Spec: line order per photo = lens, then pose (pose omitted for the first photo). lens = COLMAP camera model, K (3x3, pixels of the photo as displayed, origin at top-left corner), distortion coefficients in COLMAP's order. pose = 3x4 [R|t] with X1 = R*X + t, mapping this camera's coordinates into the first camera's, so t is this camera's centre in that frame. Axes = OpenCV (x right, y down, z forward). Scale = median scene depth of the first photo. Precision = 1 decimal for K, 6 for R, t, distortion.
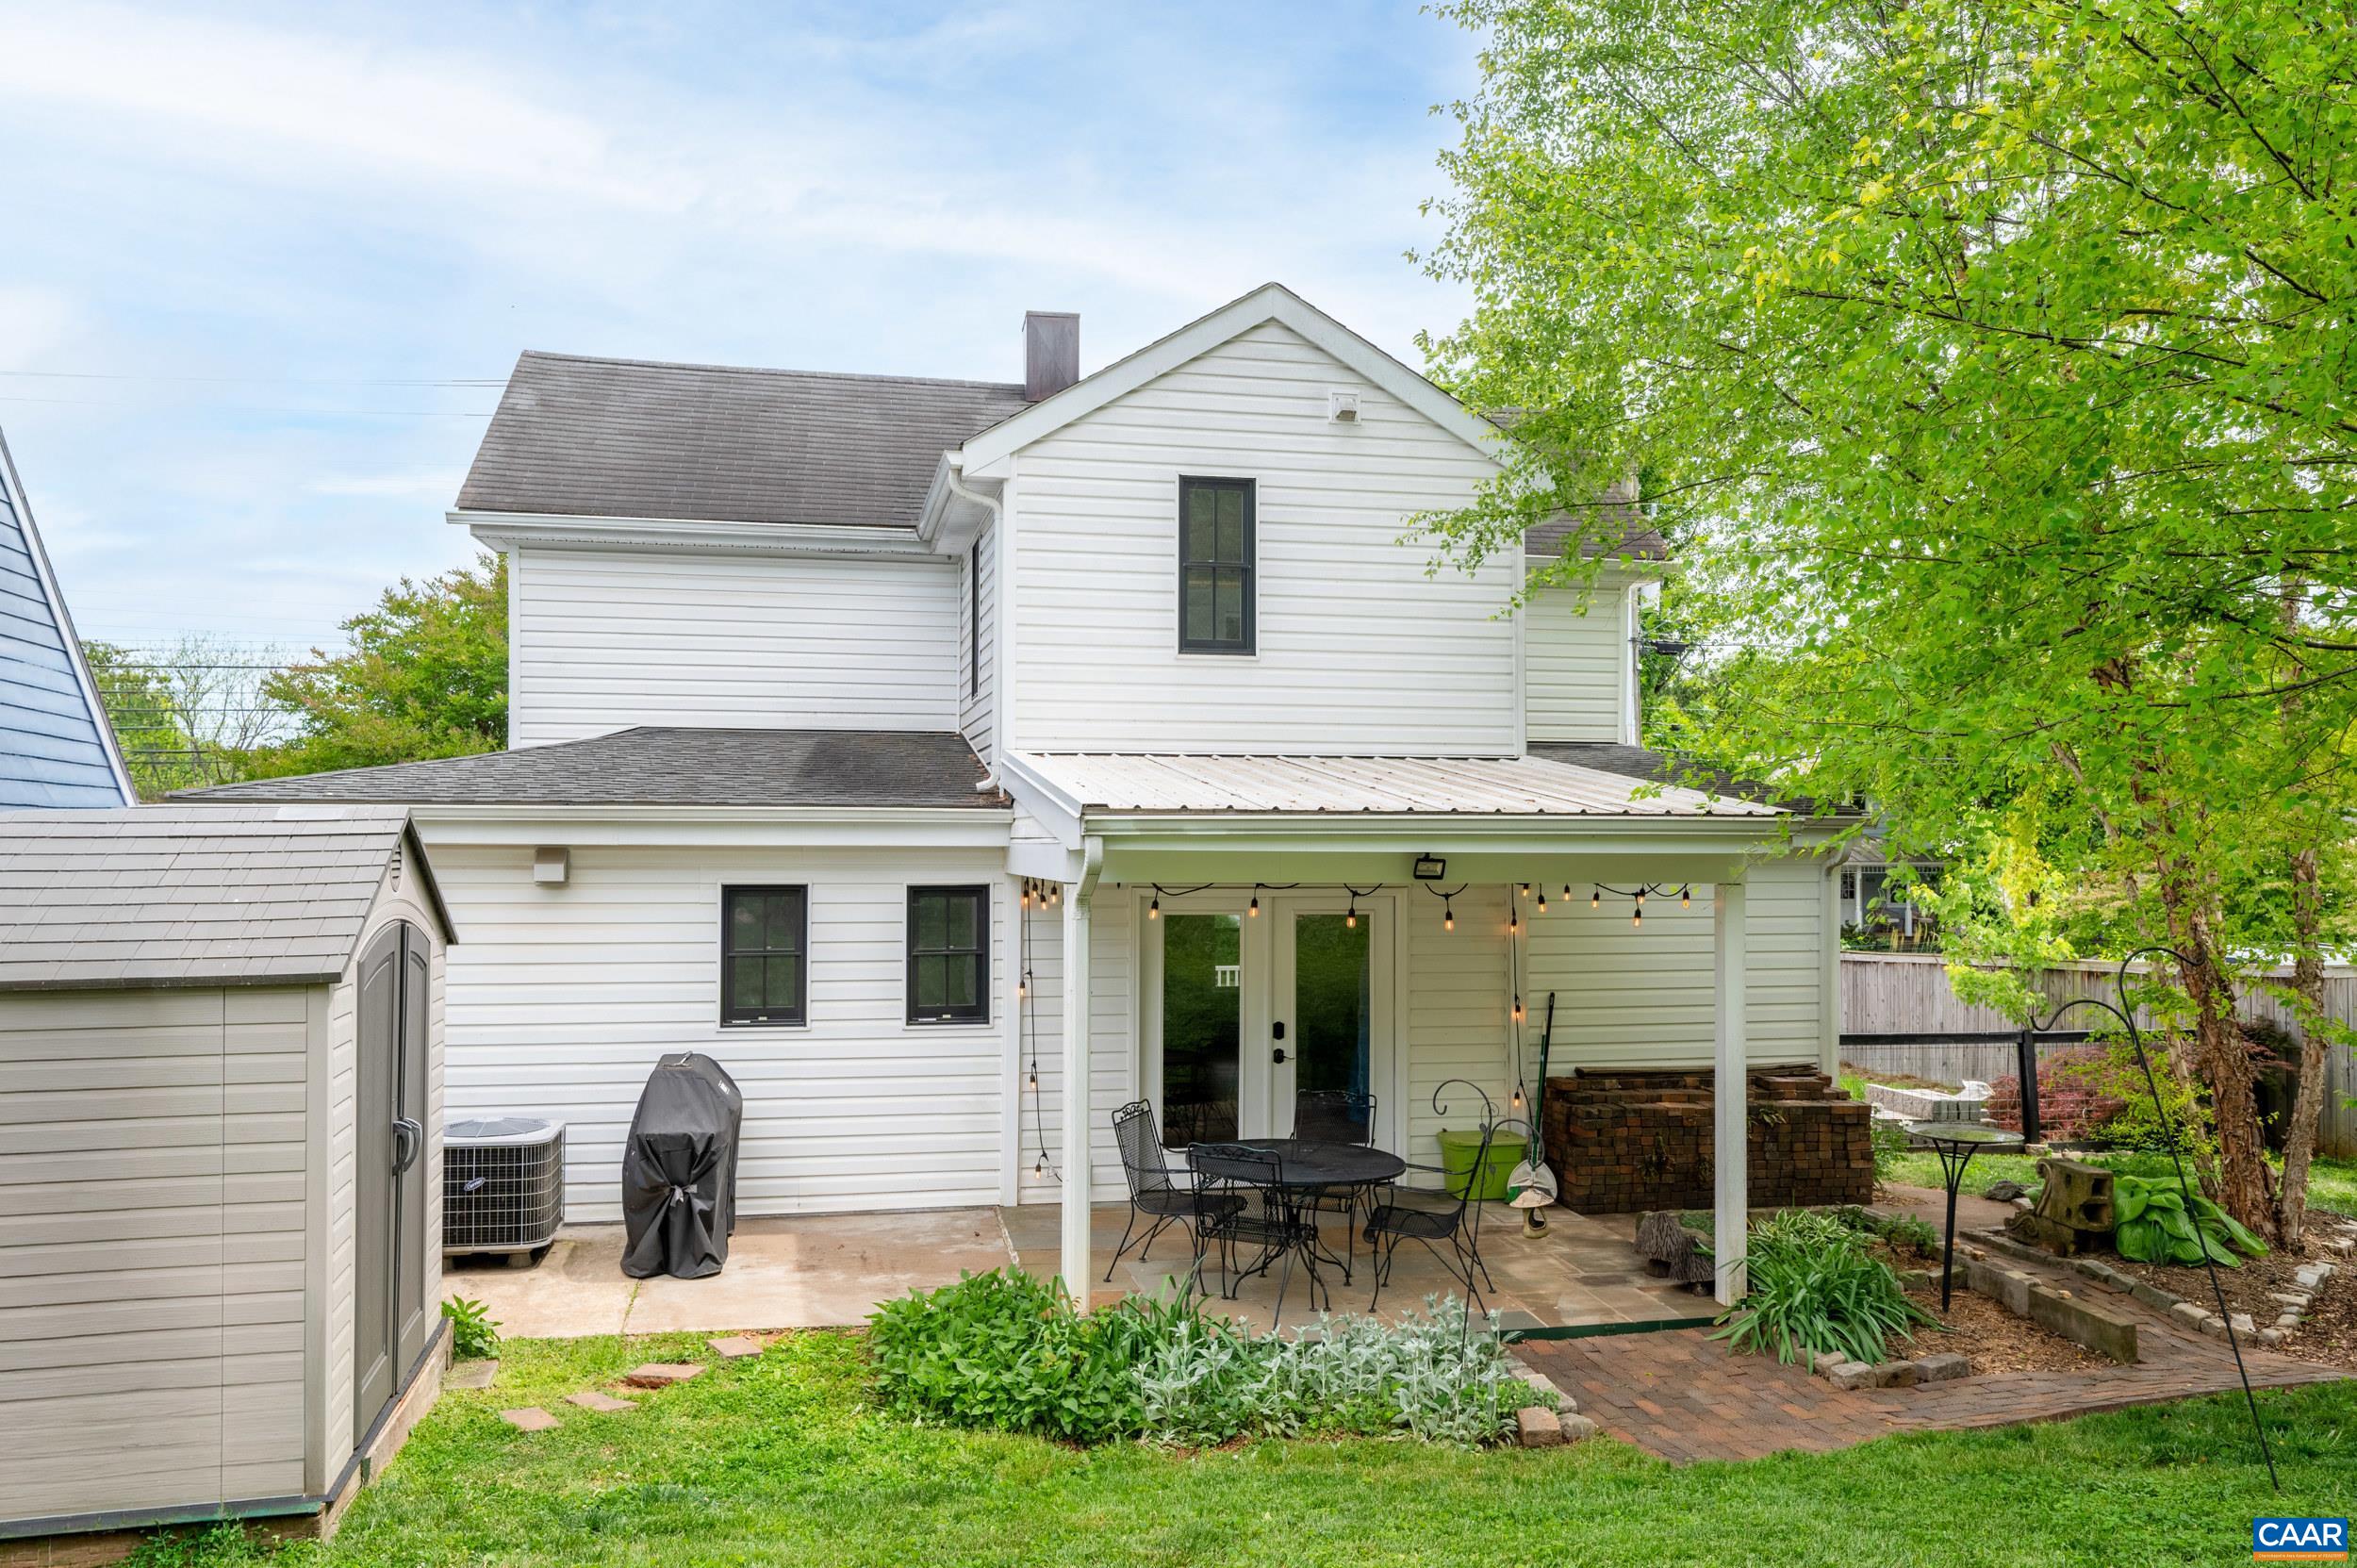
lens RADIAL K [[1722.3, 0, 1175.3], [0, 1722.3, 789.6], [0, 0, 1]] dist [-0.006362, 0.003912]
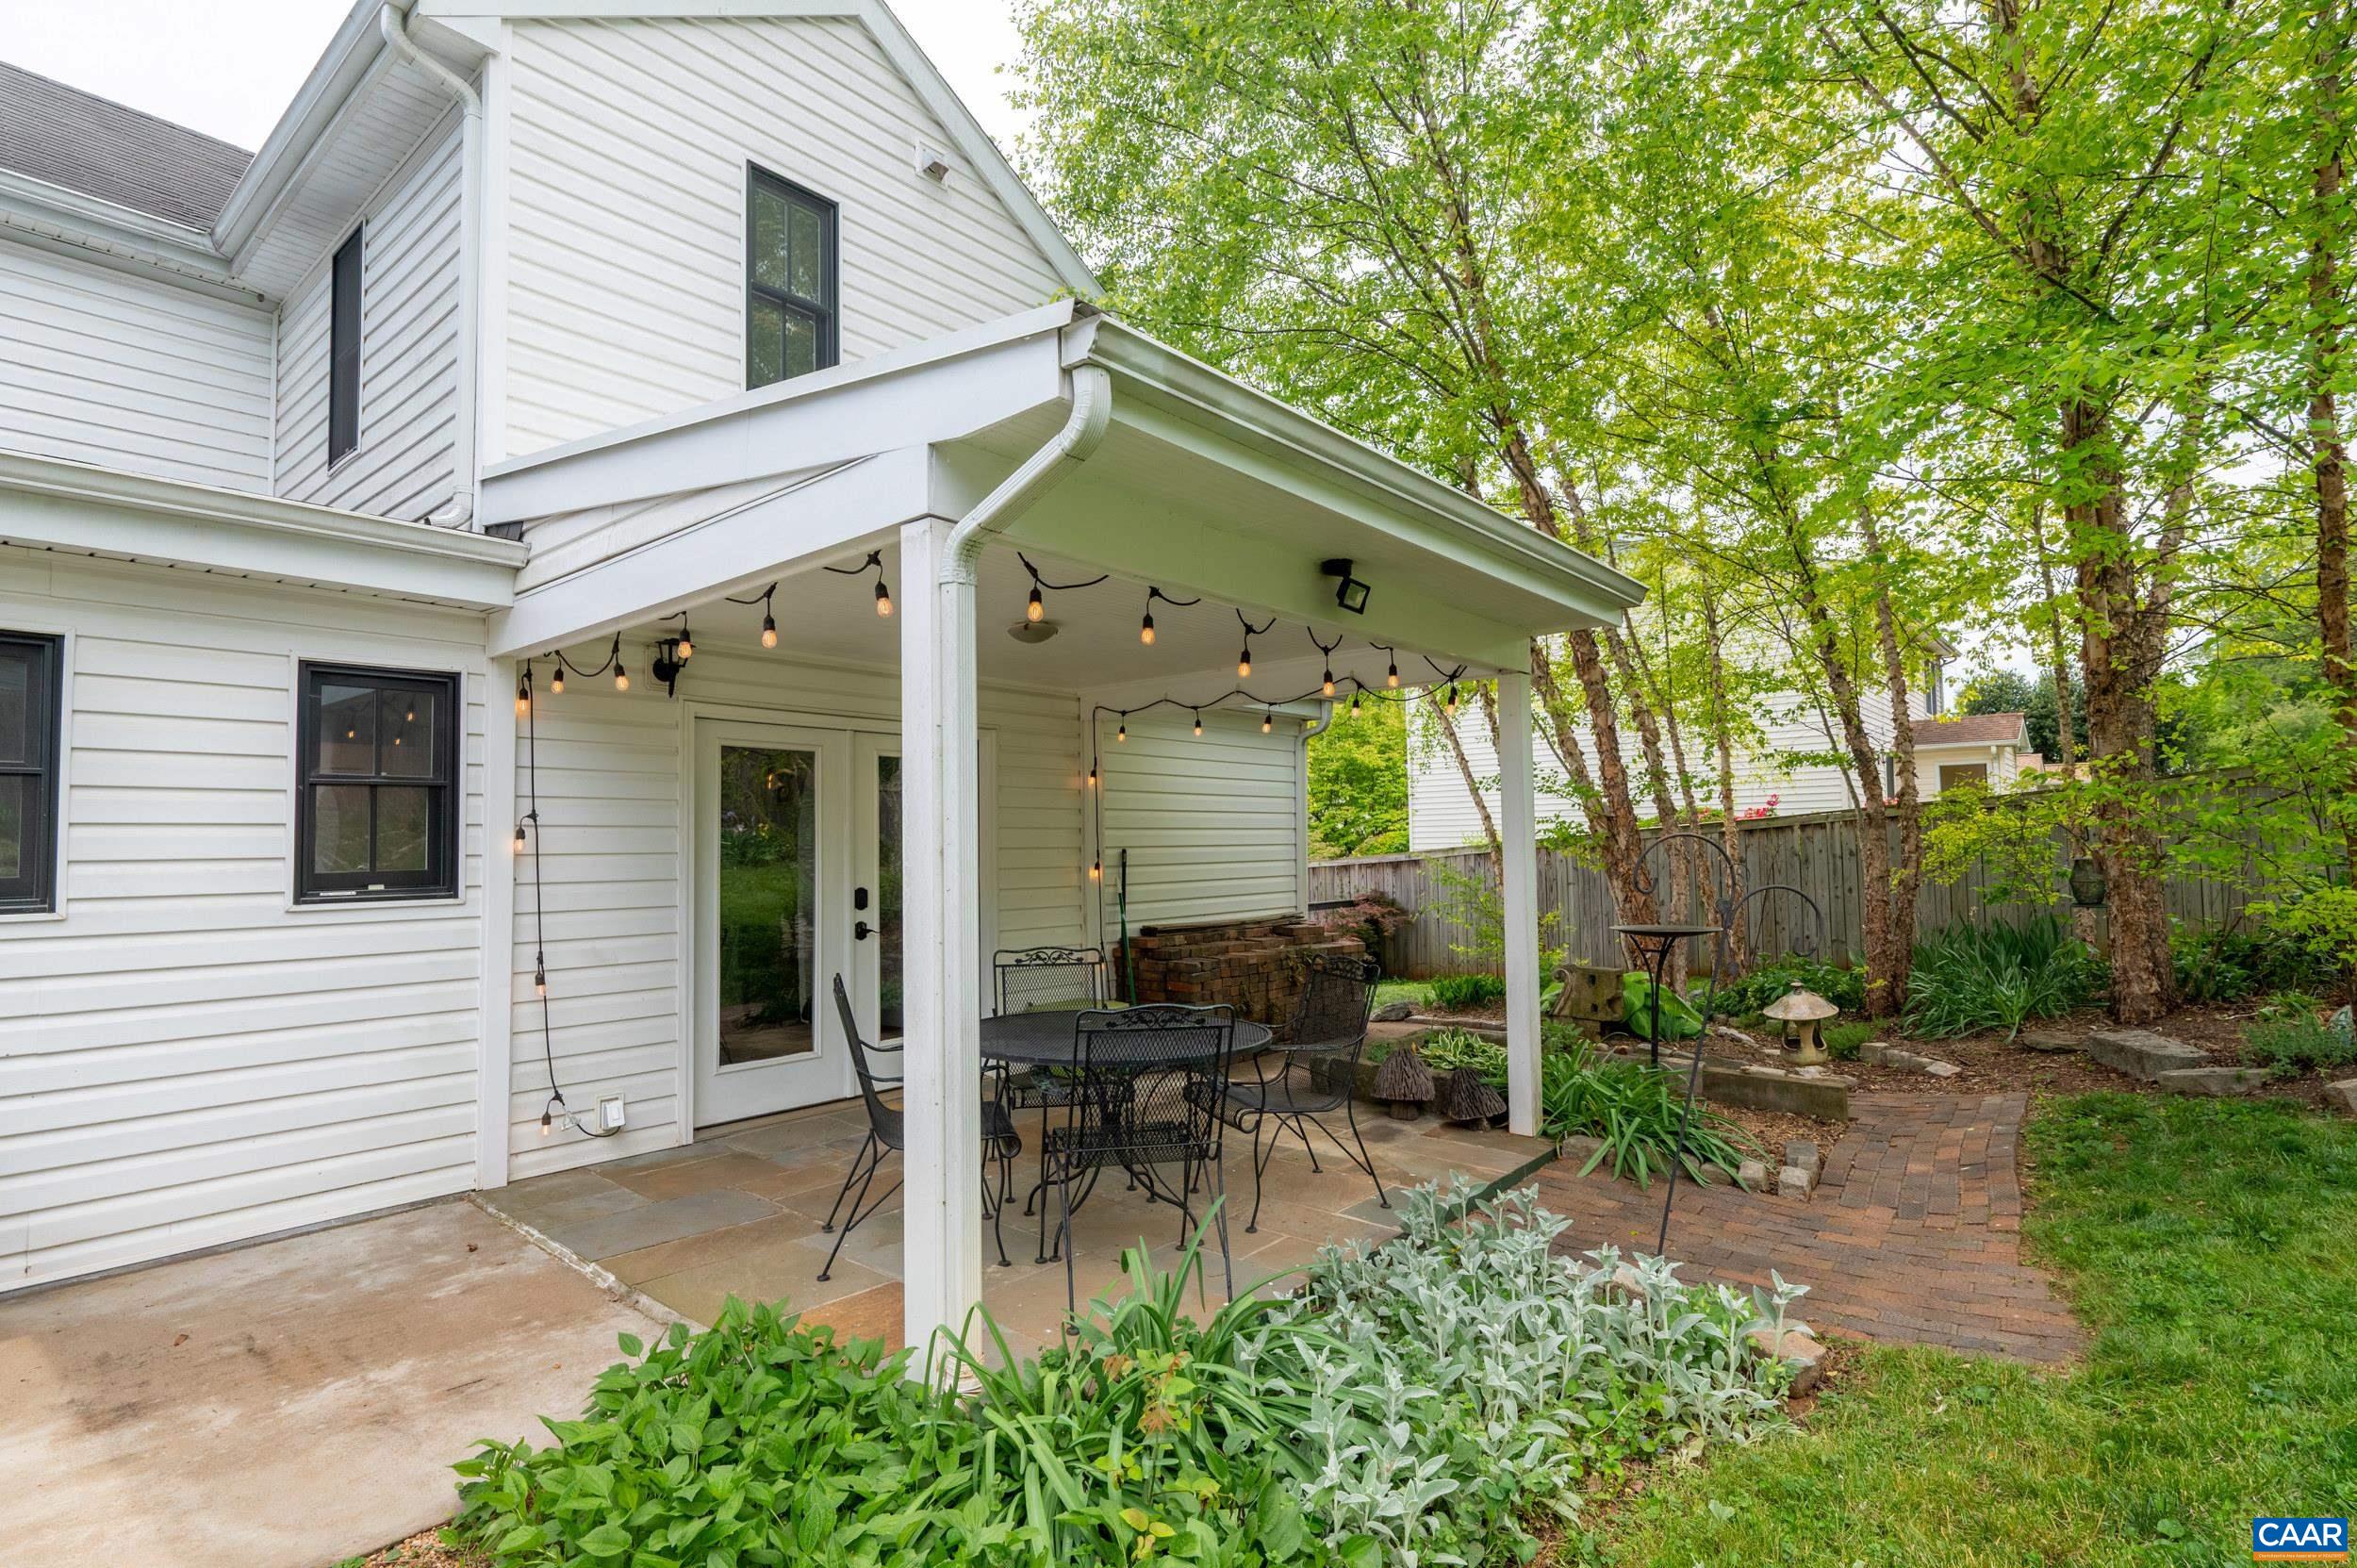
lens RADIAL K [[1137.6, 0, 1173.6], [0, 1137.6, 788.7], [0, 0, 1]] dist [0.000791, 0.001178]
pose [[0.787289, 0.015312, 0.616394, -0.159555], [0.000709, 0.999668, -0.025738, 0.108311], [-0.616584, 0.020701, 0.787017, 0.521630]]
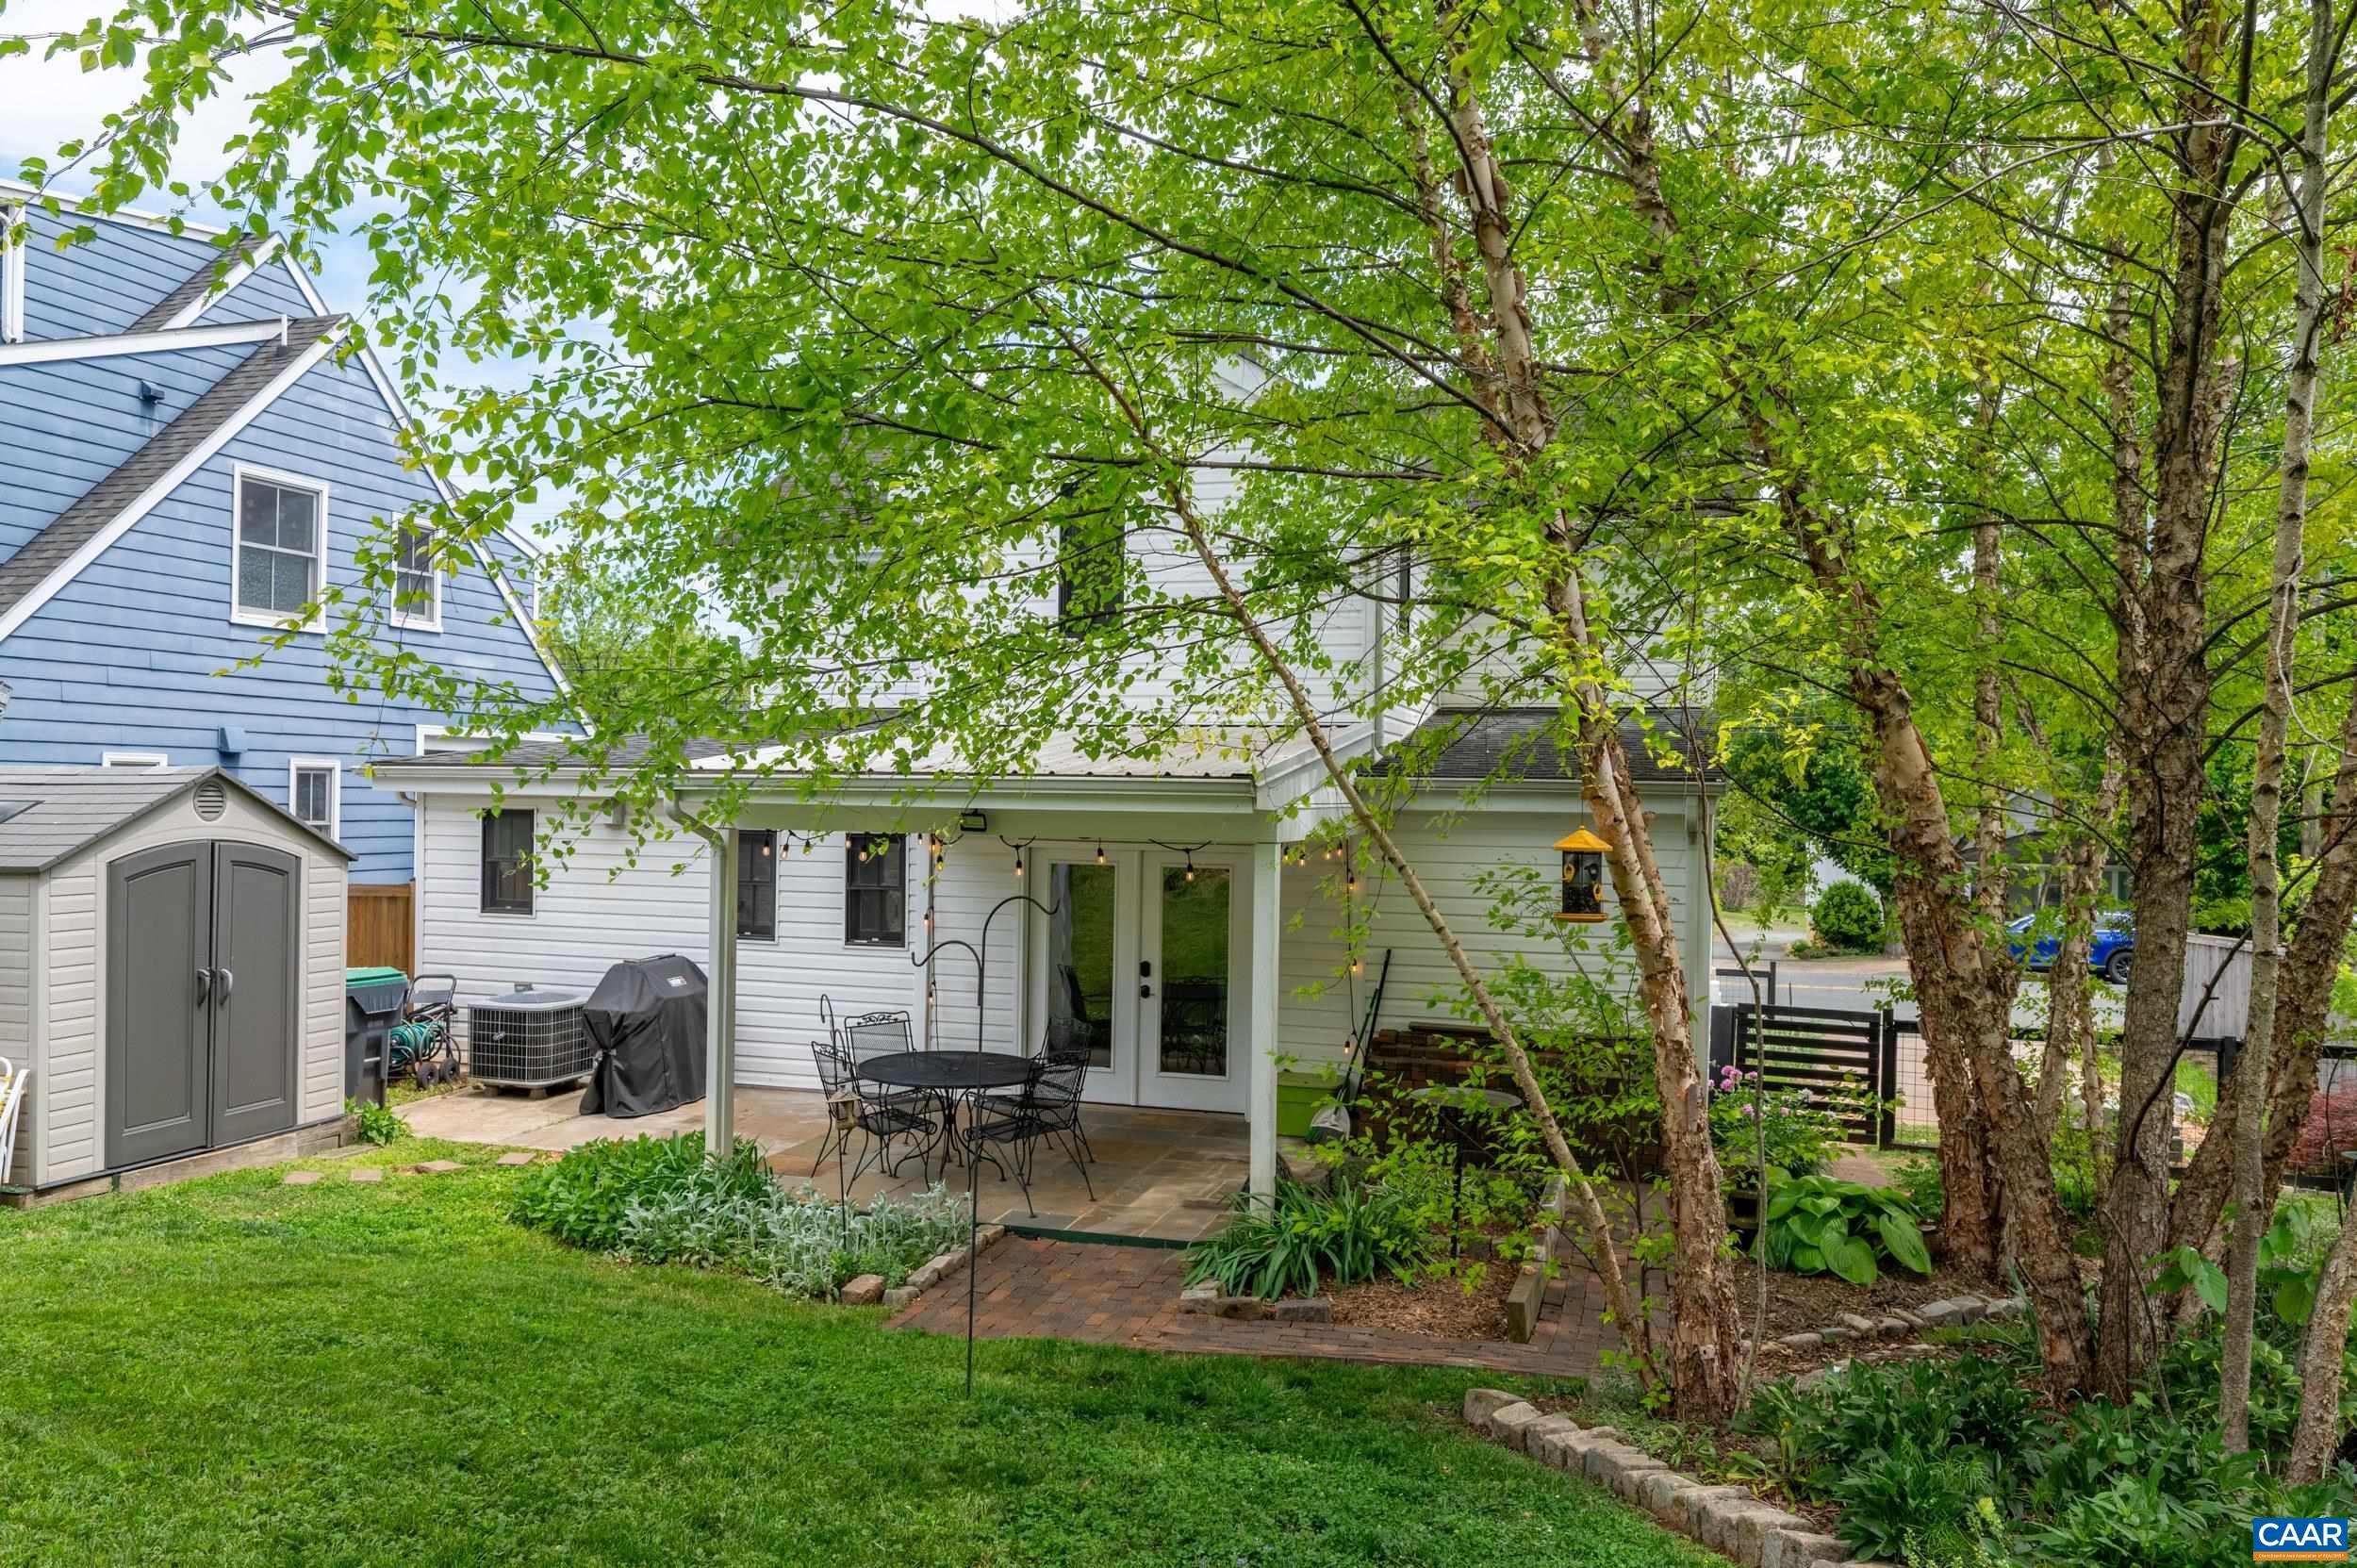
lens RADIAL K [[1612.4, 0, 1173.8], [0, 1612.4, 788.2], [0, 0, 1]] dist [0.002871, -0.000358]
pose [[0.880361, 0.006526, -0.474259, 0.609259], [0.001309, 0.999868, 0.016188, 0.004187], [0.474302, -0.014873, 0.880237, 0.082266]]
